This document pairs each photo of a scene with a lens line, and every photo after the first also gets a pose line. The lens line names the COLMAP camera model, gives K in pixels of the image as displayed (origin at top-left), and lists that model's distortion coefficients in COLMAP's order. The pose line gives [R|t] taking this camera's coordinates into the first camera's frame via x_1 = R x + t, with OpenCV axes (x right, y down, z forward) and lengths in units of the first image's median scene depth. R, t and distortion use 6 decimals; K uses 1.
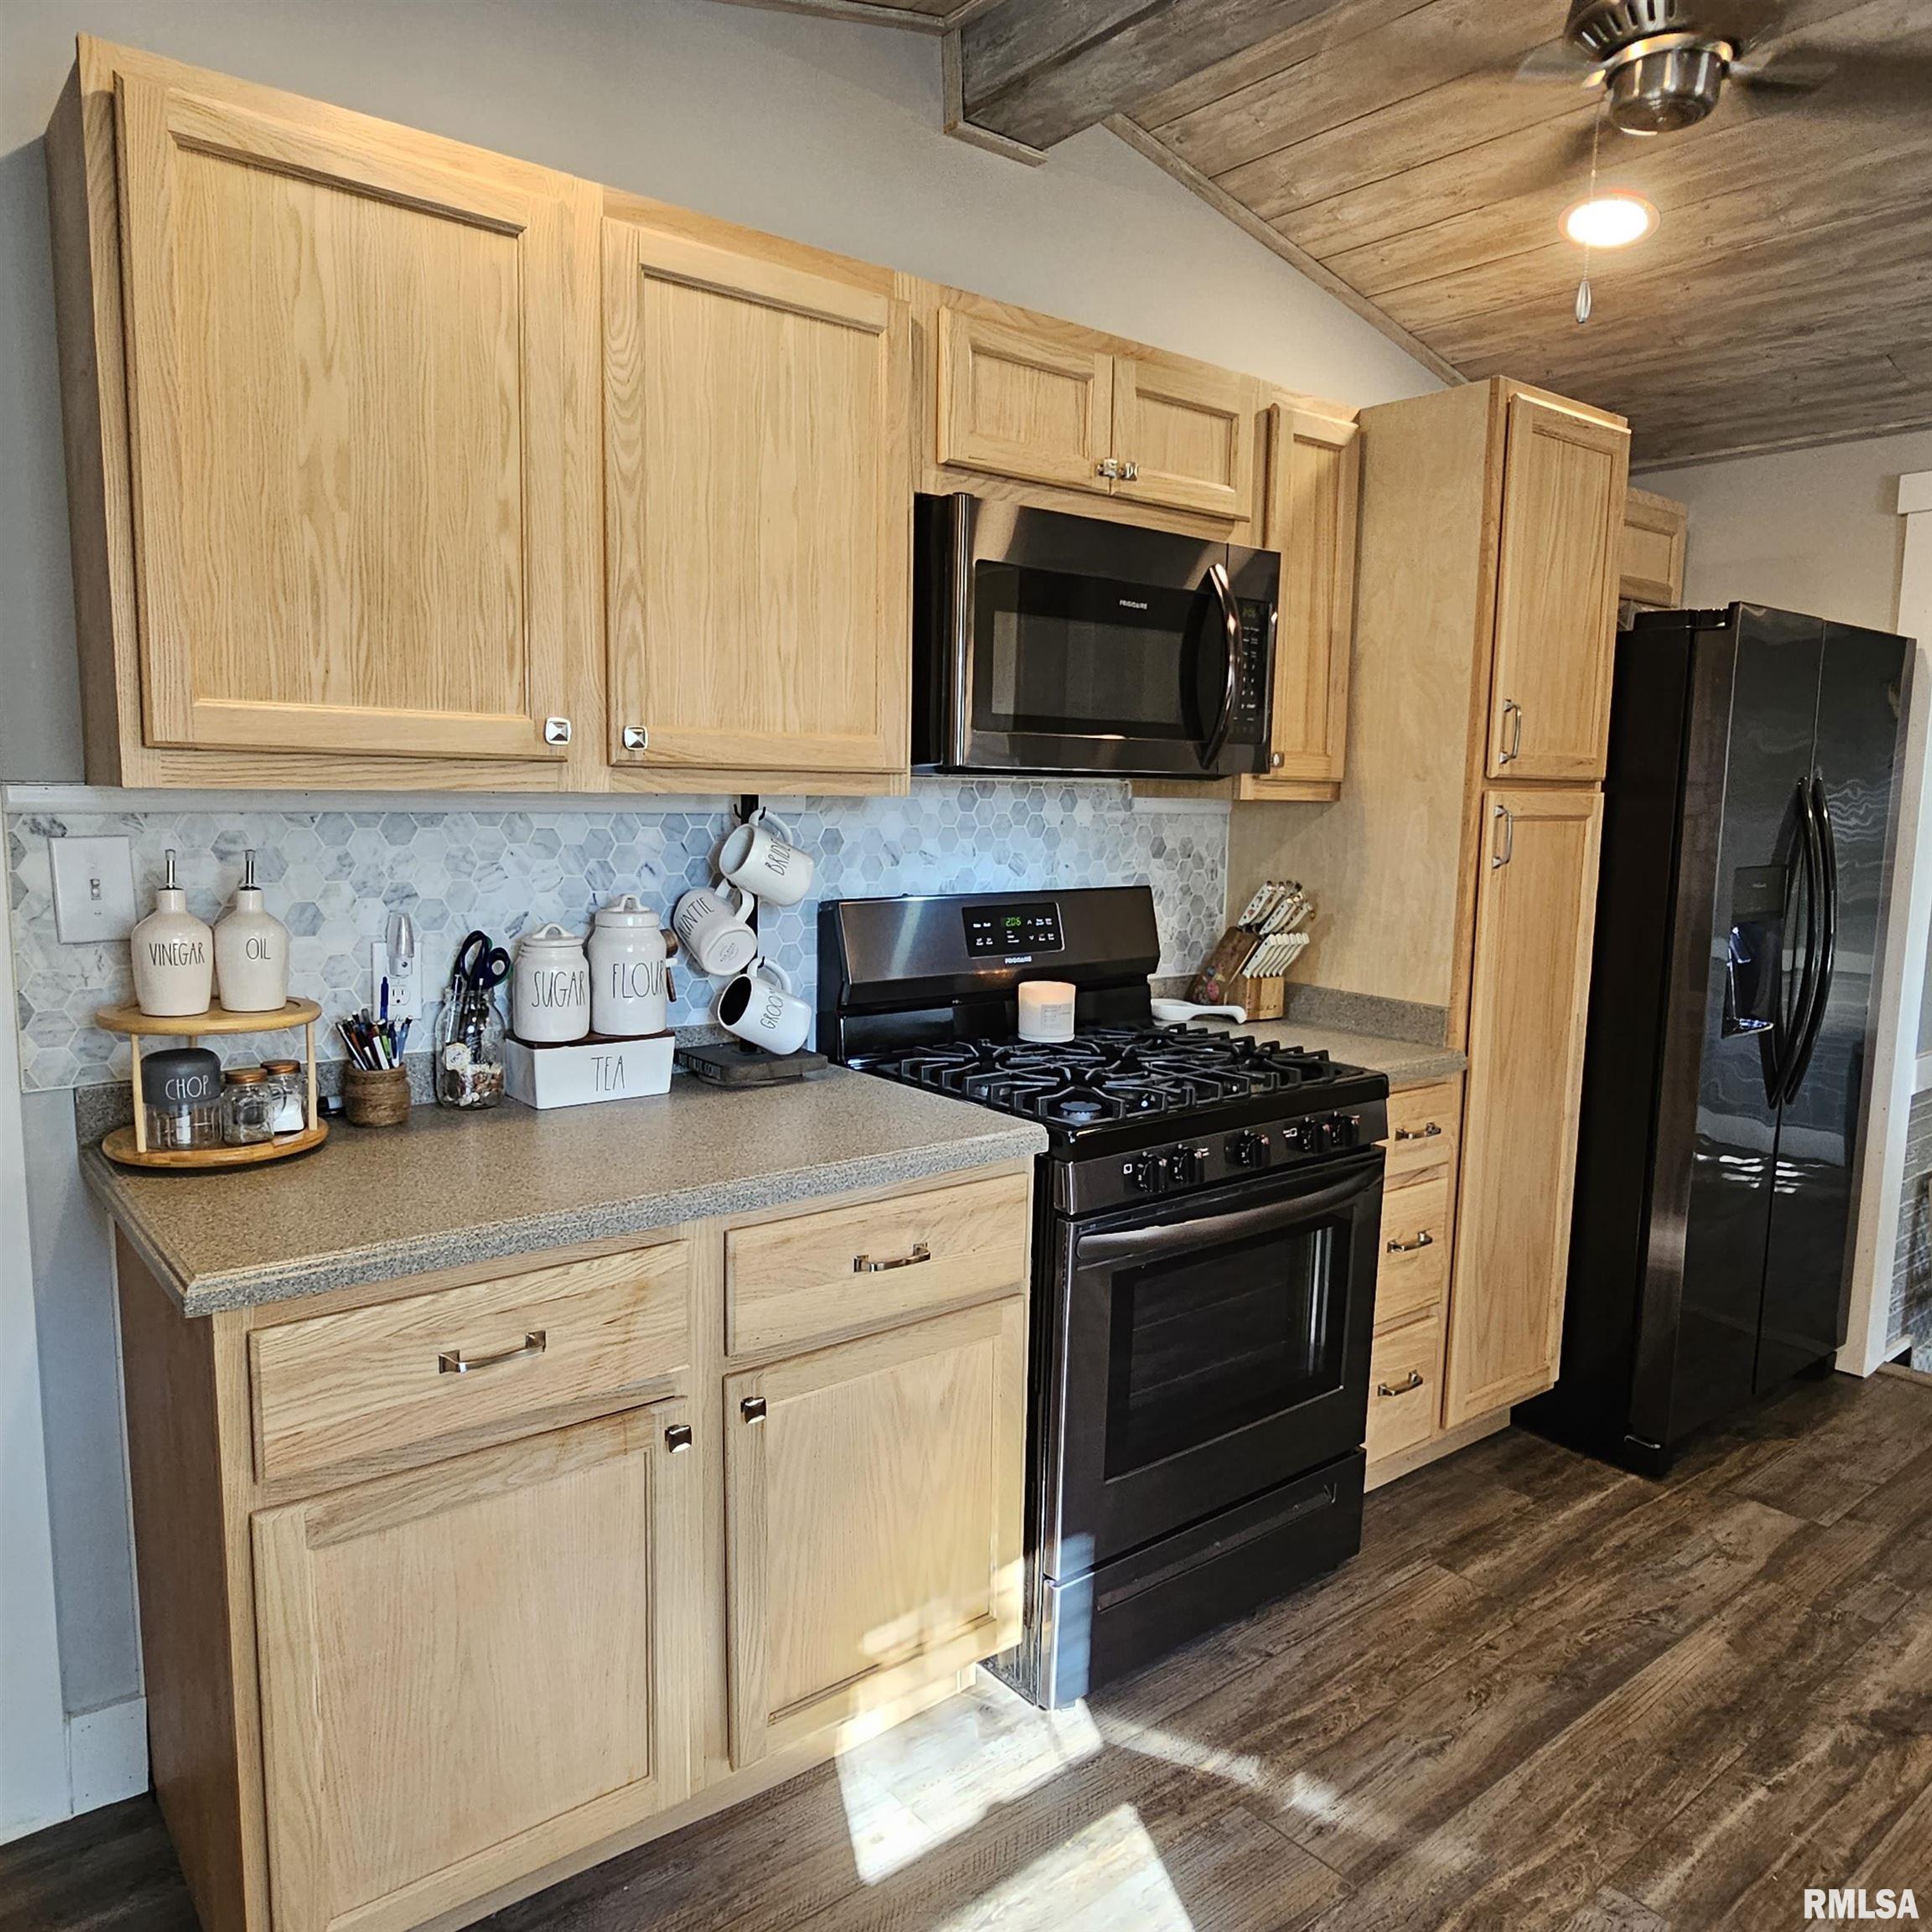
lens RADIAL K [[1447.6, 0, 966.0], [0, 1447.6, 966.0], [0, 0, 1]] dist [-0.000249, 0.006905]
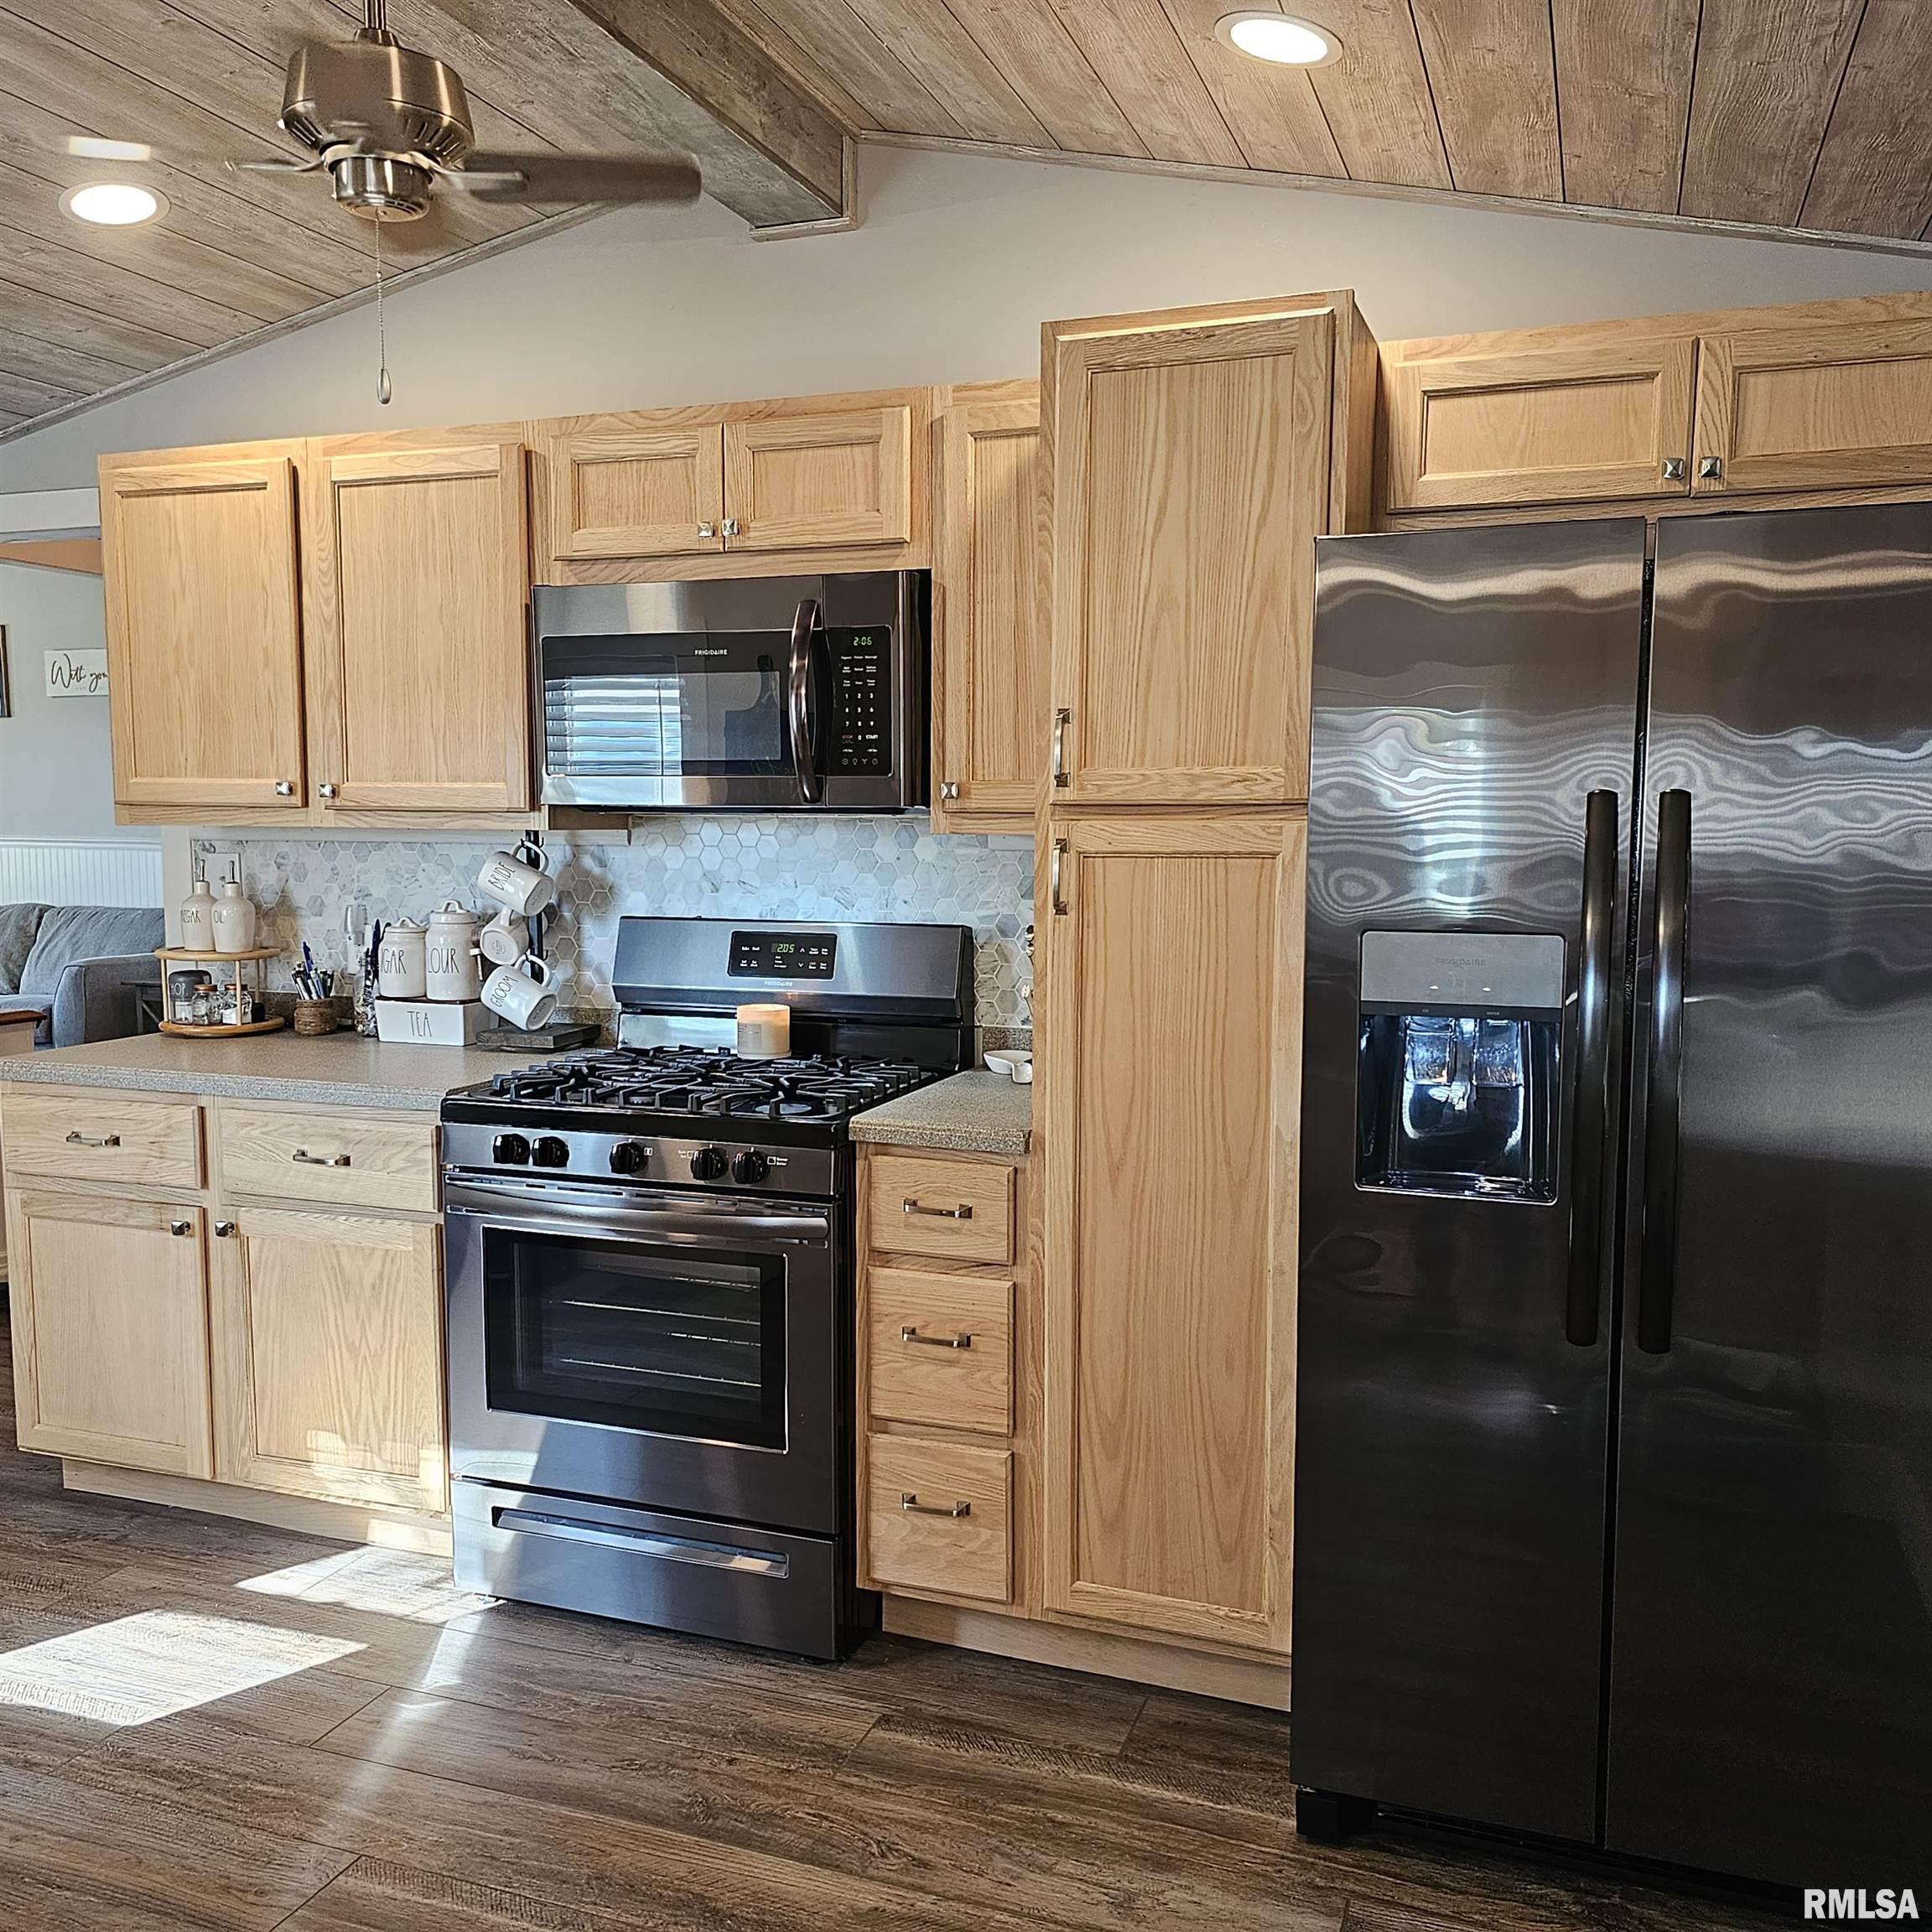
lens RADIAL K [[1716.7, 0, 988.1], [0, 1716.7, 970.0], [0, 0, 1]] dist [0.107322, -0.136883]
pose [[0.509197, 0.061551, -0.858446, 1.365128], [-0.102546, 0.994673, 0.010493, -0.049486], [0.854519, 0.082688, 0.512796, 0.544153]]
